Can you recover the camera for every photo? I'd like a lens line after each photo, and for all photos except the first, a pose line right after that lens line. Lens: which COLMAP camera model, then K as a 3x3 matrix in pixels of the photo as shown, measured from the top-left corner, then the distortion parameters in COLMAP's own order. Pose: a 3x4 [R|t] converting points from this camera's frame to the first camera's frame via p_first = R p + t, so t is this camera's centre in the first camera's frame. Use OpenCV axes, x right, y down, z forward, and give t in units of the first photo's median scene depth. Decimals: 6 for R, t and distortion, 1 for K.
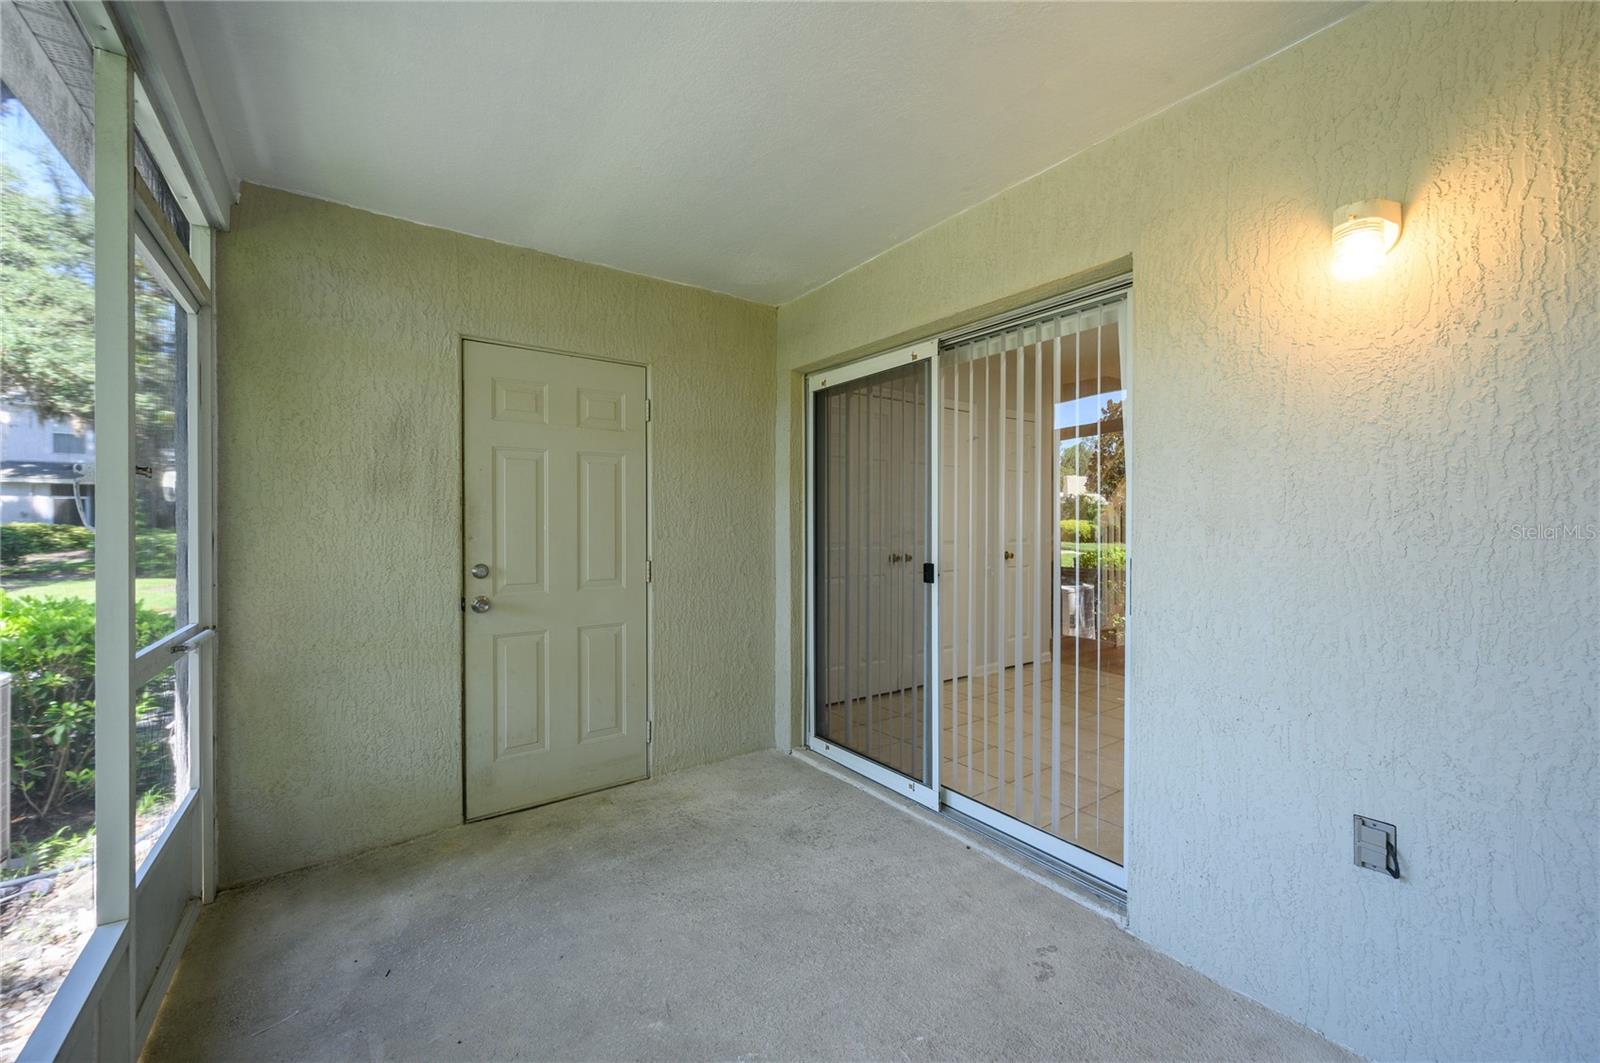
lens RADIAL K [[637.1, 0, 800.0], [0, 637.1, 531.5], [0, 0, 1]] dist [-0.000228, 0.000184]
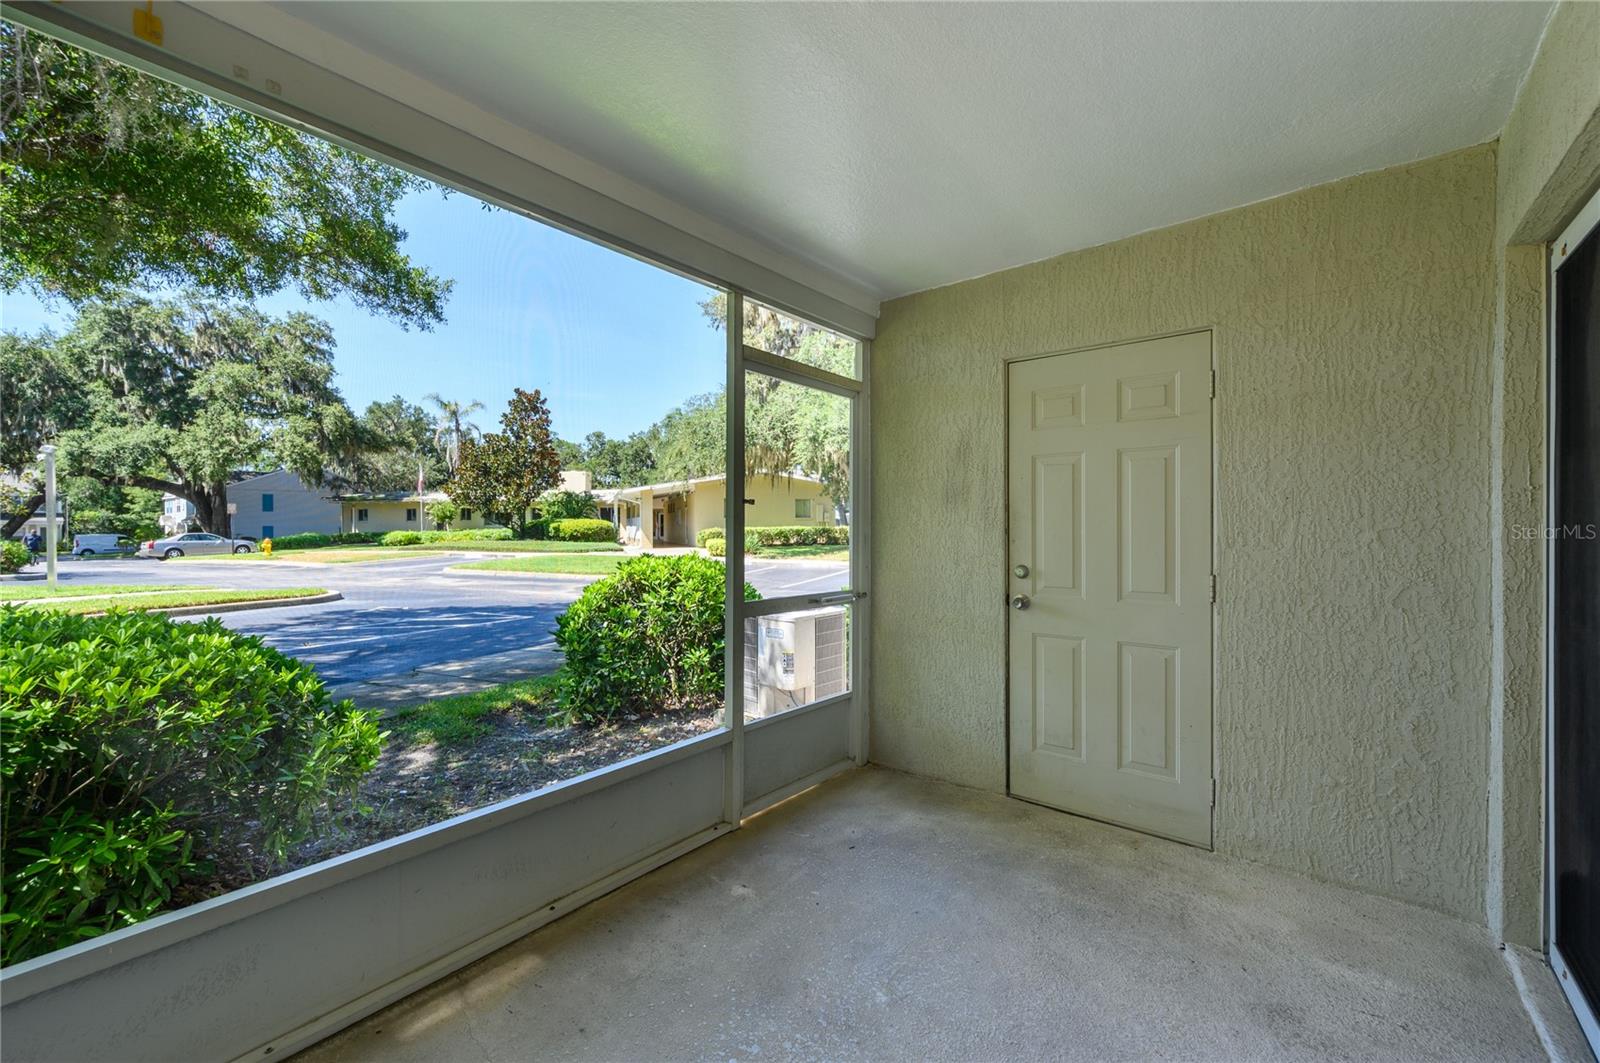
lens RADIAL K [[637.1, 0, 800.0], [0, 637.1, 531.5], [0, 0, 1]] dist [-0.000228, 0.000184]
pose [[0.257053, 0.007059, -0.966371, 0.446497], [-0.010519, 0.999935, 0.004506, -0.006877], [0.966340, 0.009007, 0.257111, 0.344666]]
